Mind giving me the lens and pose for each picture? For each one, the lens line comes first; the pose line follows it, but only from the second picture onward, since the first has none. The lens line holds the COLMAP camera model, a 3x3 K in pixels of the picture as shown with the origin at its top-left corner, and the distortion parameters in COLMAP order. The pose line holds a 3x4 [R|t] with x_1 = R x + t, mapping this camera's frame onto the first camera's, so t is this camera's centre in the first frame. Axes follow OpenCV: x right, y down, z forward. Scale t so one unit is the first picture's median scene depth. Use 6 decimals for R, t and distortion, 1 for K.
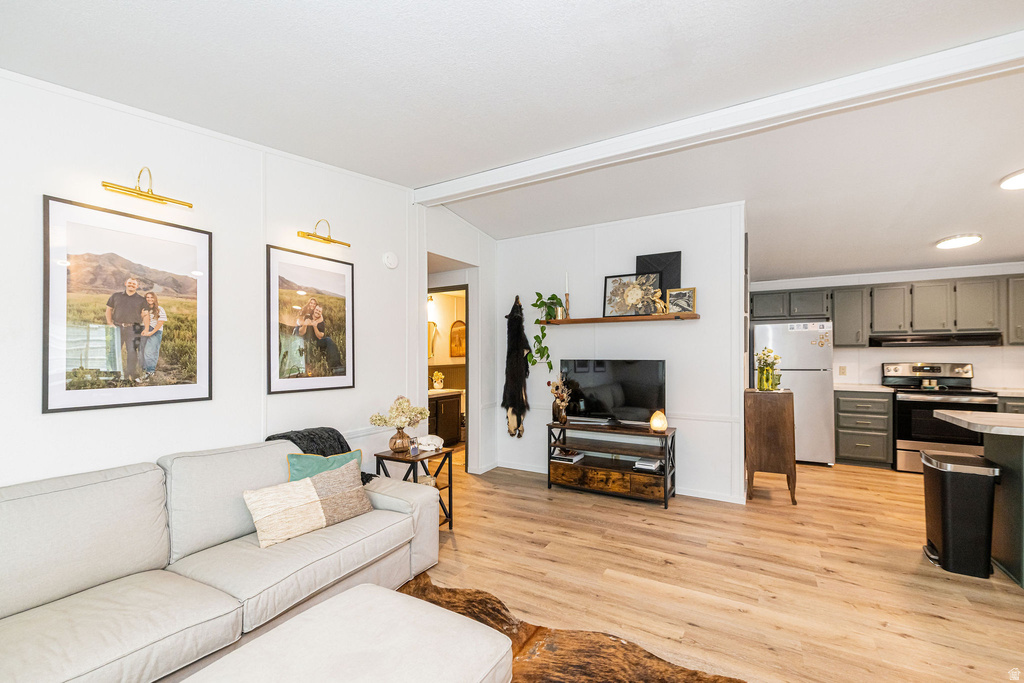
lens RADIAL K [[414.9, 0, 512.0], [0, 414.9, 350.9], [0, 0, 1]] dist [-0.000451, 0.000035]
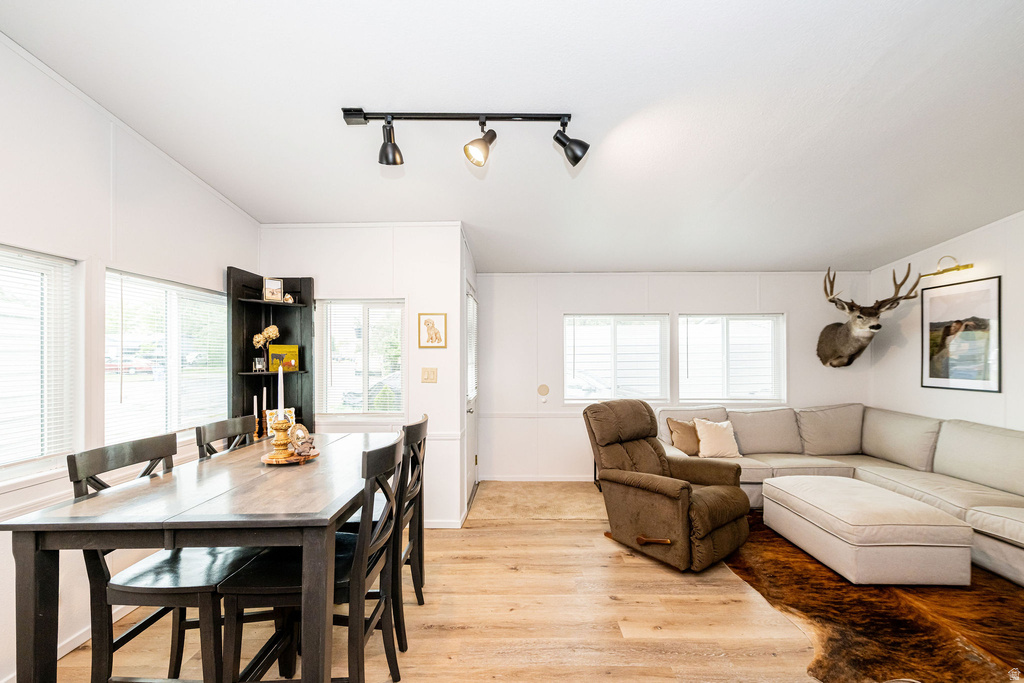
lens RADIAL K [[414.9, 0, 508.9], [0, 414.9, 354.0], [0, 0, 1]] dist [-0.000451, 0.000035]
pose [[-0.869575, 0.003151, -0.493791, 0.683279], [0.009319, 0.999906, -0.010031, -0.011332], [0.493713, -0.013324, -0.869523, 0.575724]]
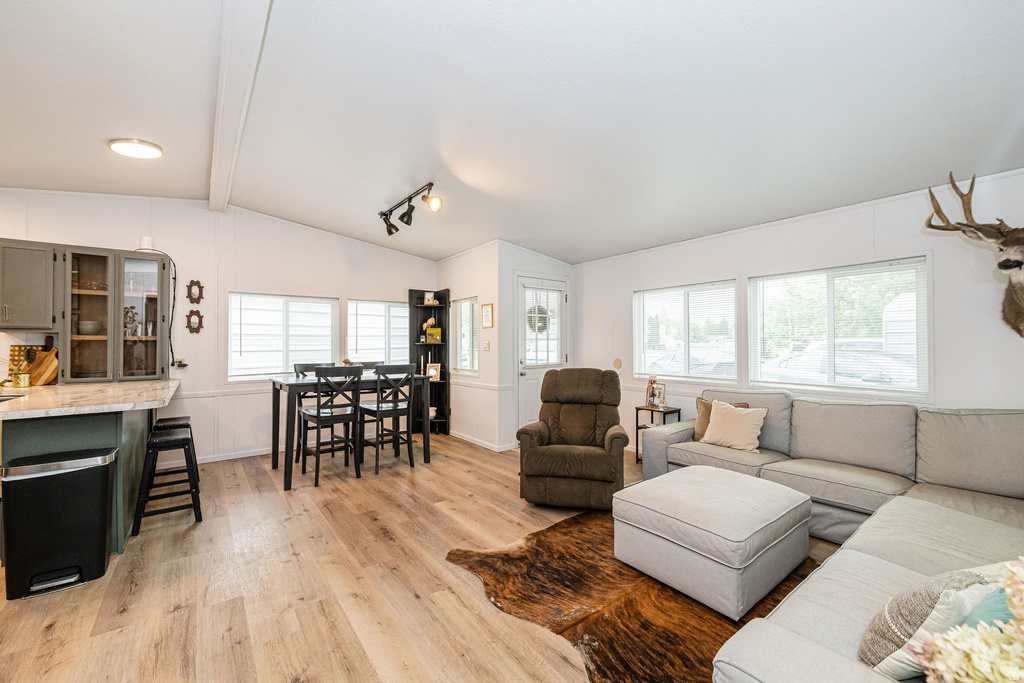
lens RADIAL K [[414.9, 0, 517.3], [0, 414.9, 339.3], [0, 0, 1]] dist [-0.000451, 0.000035]
pose [[-0.927085, 0.010651, 0.374700, -0.090567], [0.005495, 0.999875, -0.014827, 0.018594], [-0.374811, -0.011687, -0.927028, 0.873739]]
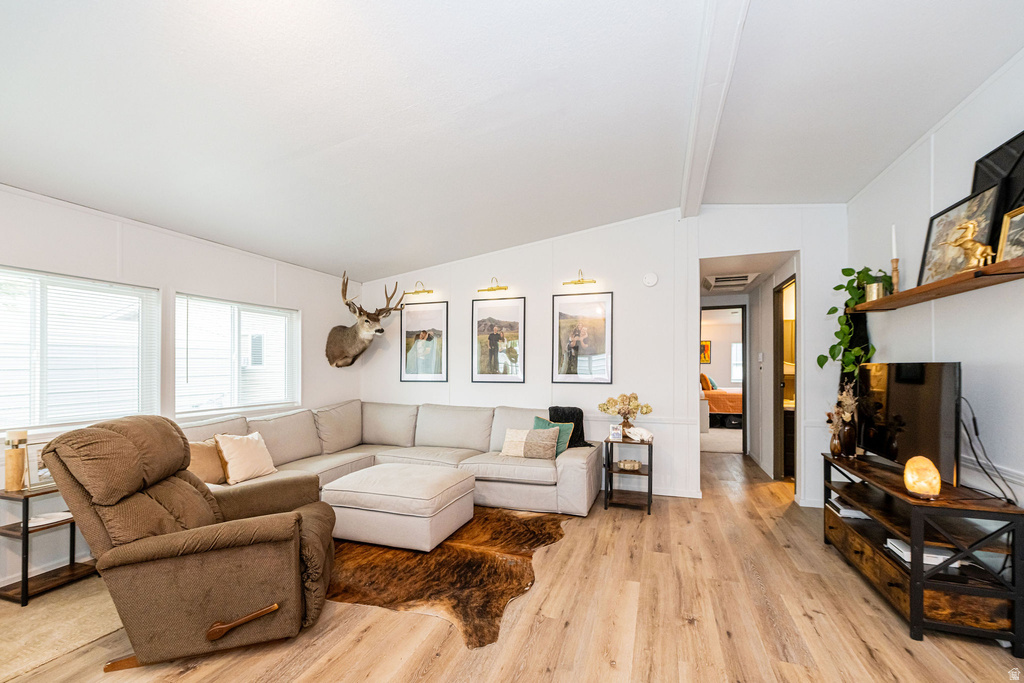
lens RADIAL K [[414.9, 0, 527.8], [0, 414.9, 366.8], [0, 0, 1]] dist [-0.000451, 0.000035]
pose [[0.216534, 0.003793, -0.976268, 0.645907], [0.010738, 0.999923, 0.006267, 0.015659], [0.976216, -0.011840, 0.216476, 0.327378]]
